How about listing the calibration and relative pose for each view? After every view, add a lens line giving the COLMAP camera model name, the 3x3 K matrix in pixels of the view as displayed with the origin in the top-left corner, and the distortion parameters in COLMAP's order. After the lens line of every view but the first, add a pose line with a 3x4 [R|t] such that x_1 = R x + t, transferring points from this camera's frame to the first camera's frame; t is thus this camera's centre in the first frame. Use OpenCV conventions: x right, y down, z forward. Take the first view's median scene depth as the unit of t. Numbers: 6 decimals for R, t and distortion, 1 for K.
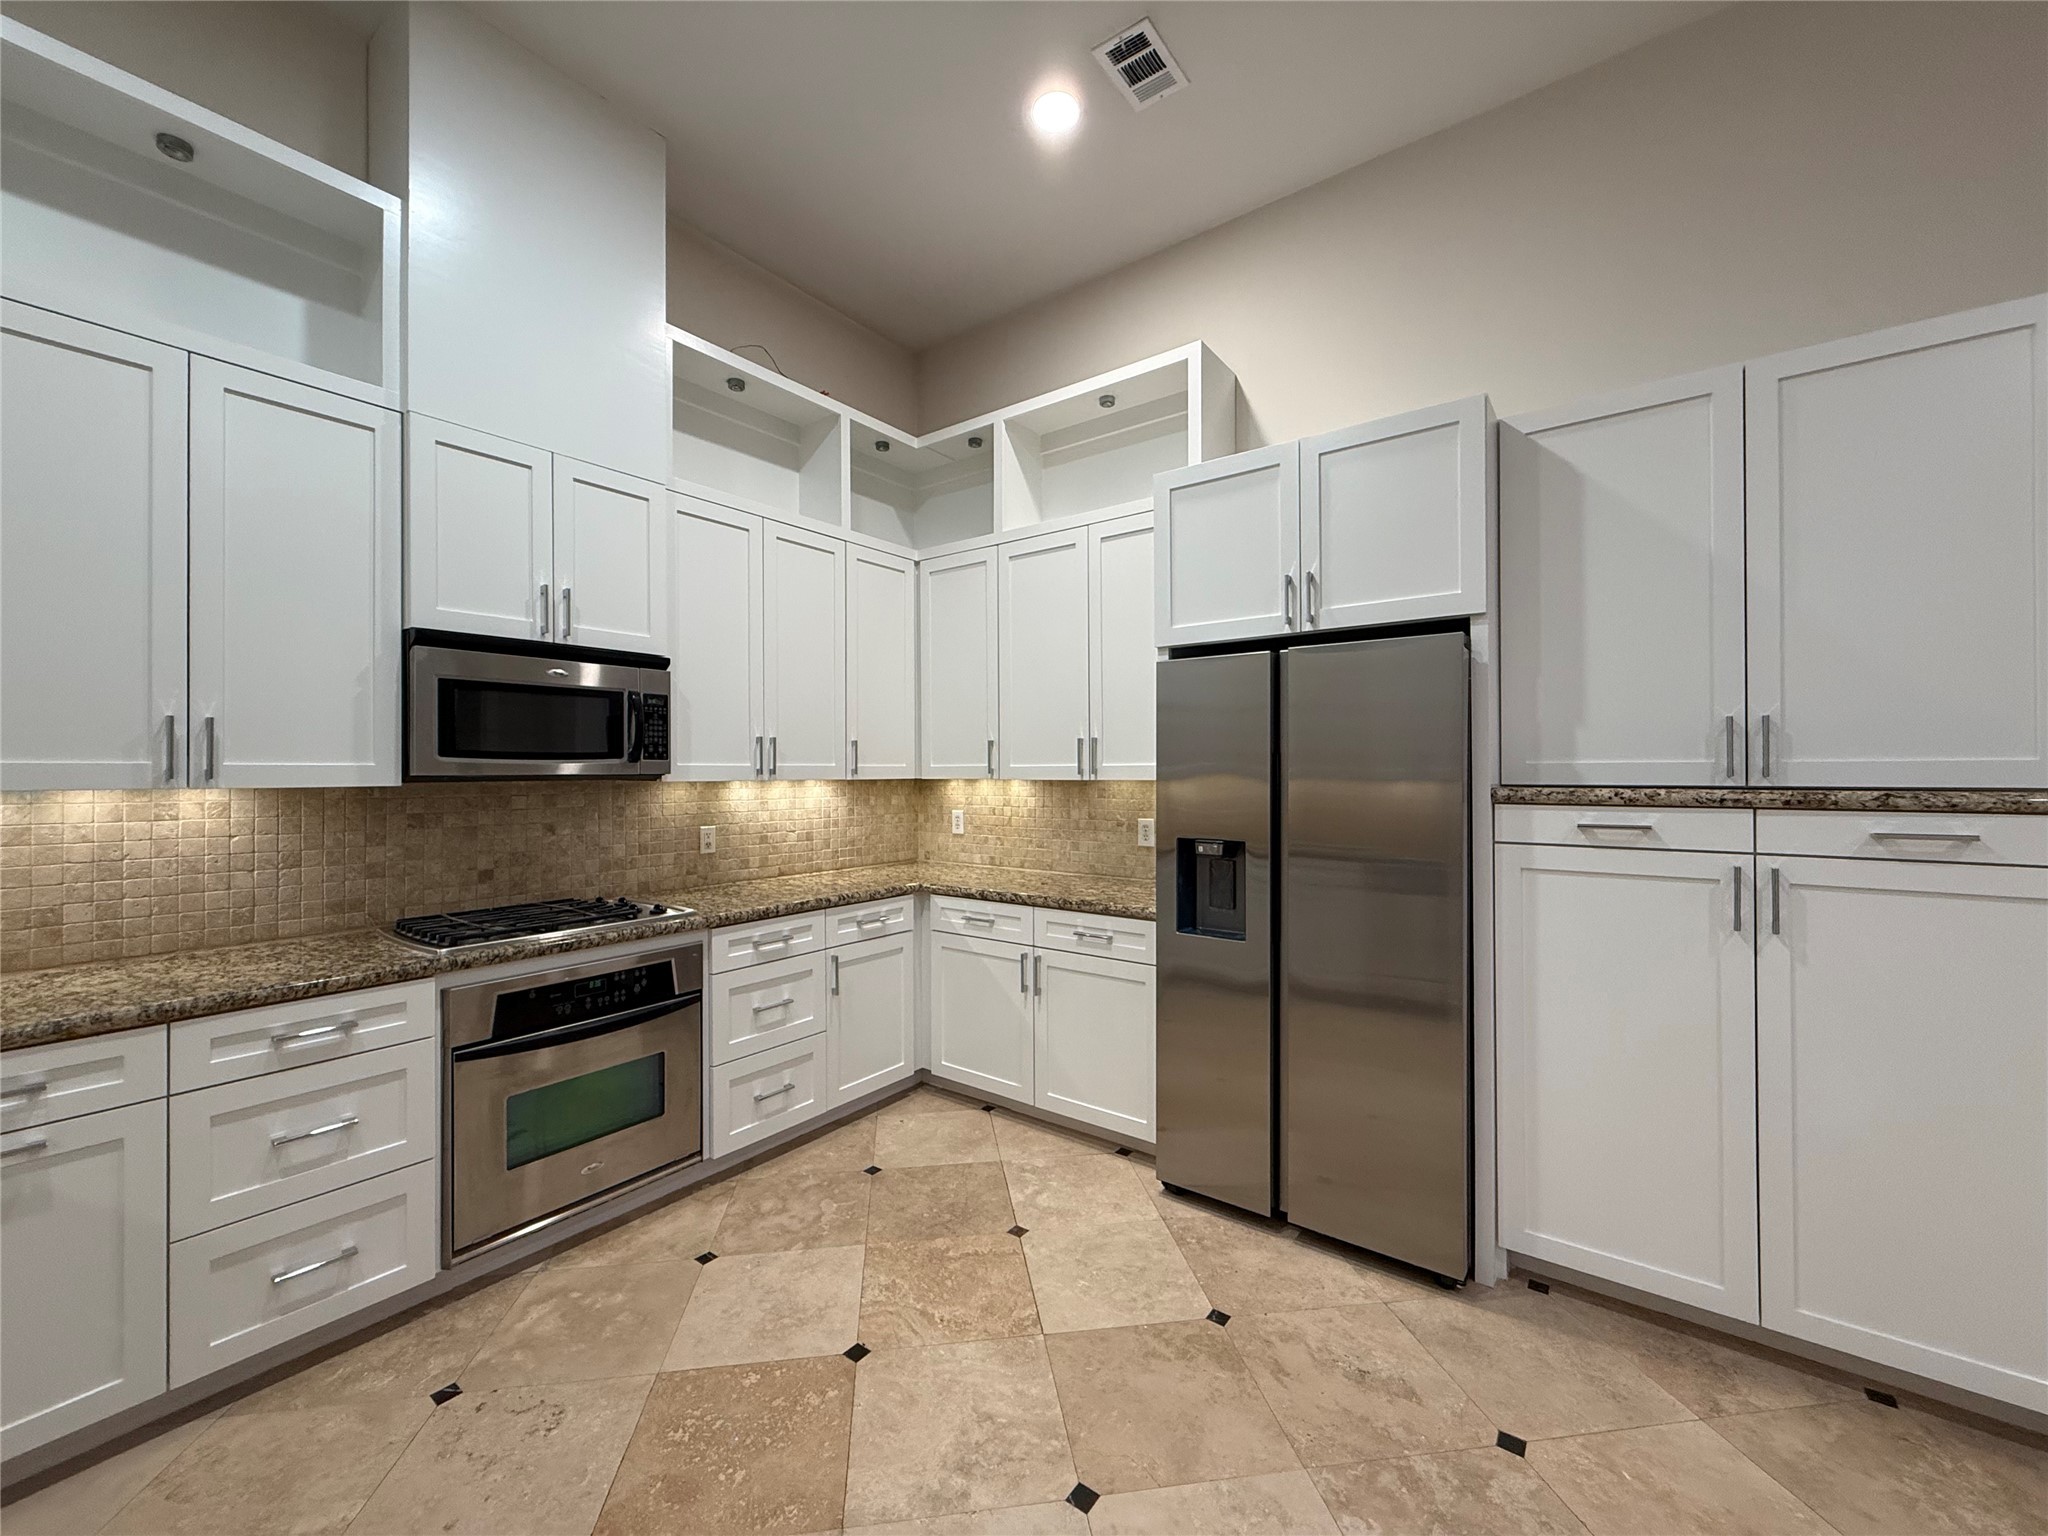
lens RADIAL K [[812.3, 0, 1018.0], [0, 812.3, 763.0], [0, 0, 1]] dist [-0.001246, 0.000791]
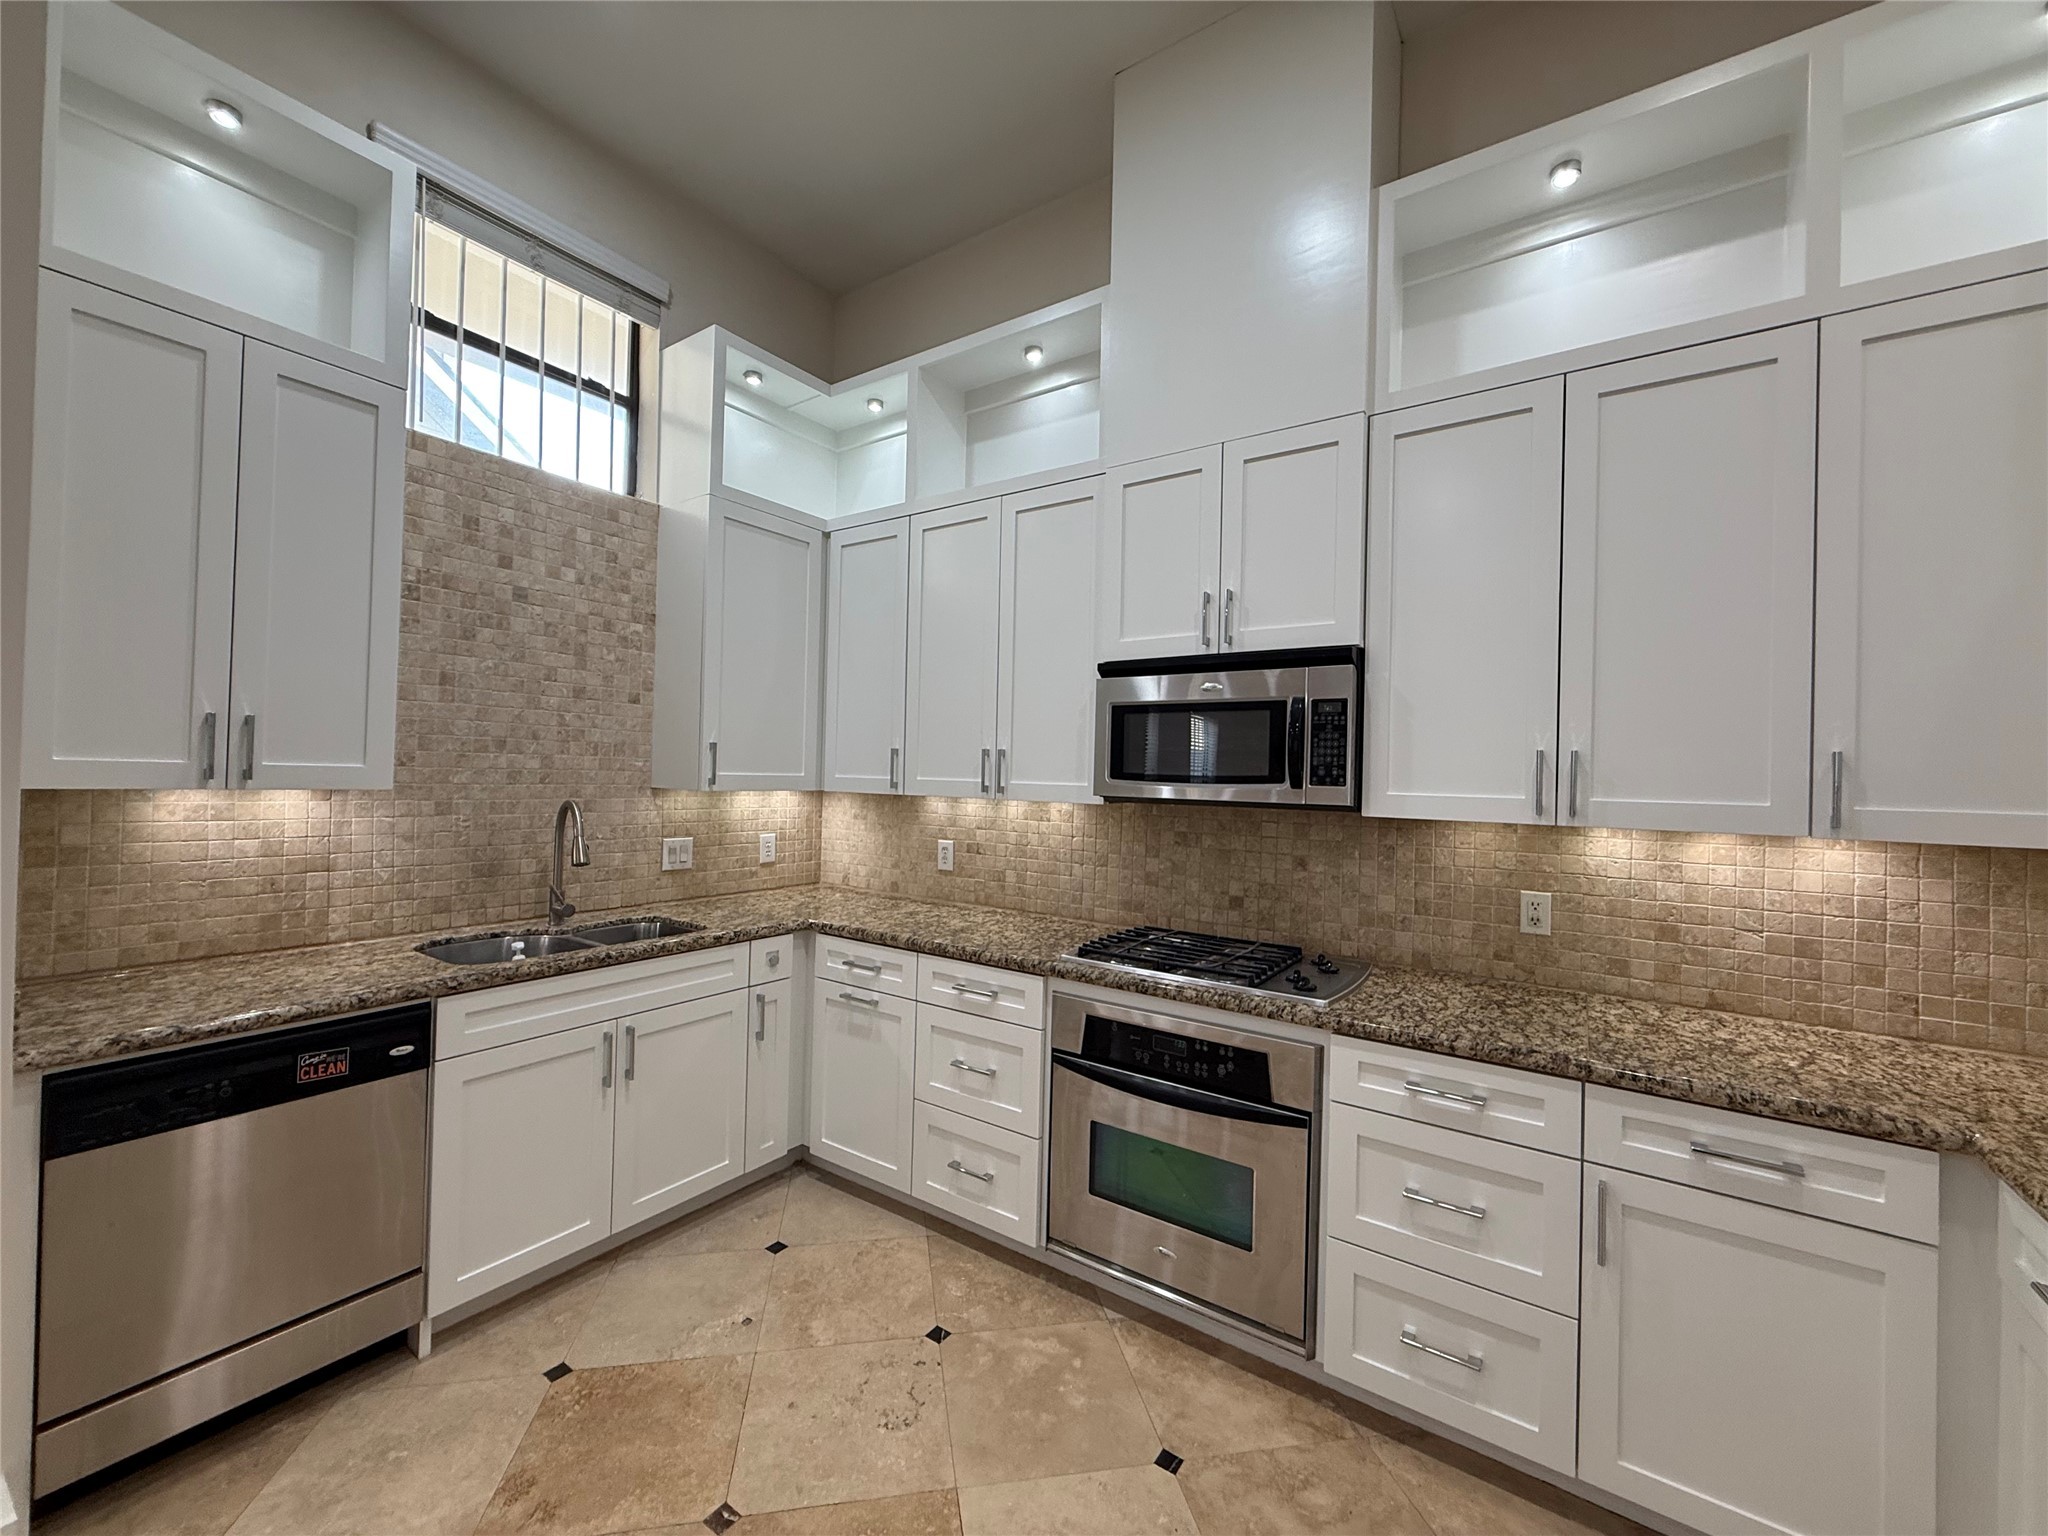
lens RADIAL K [[812.3, 0, 1022.5], [0, 812.3, 766.2], [0, 0, 1]] dist [-0.001246, 0.000791]
pose [[0.039274, -0.005765, -0.999212, 0.316527], [-0.015590, 0.999858, -0.006382, -0.013758], [0.999107, 0.015829, 0.039179, 0.744785]]
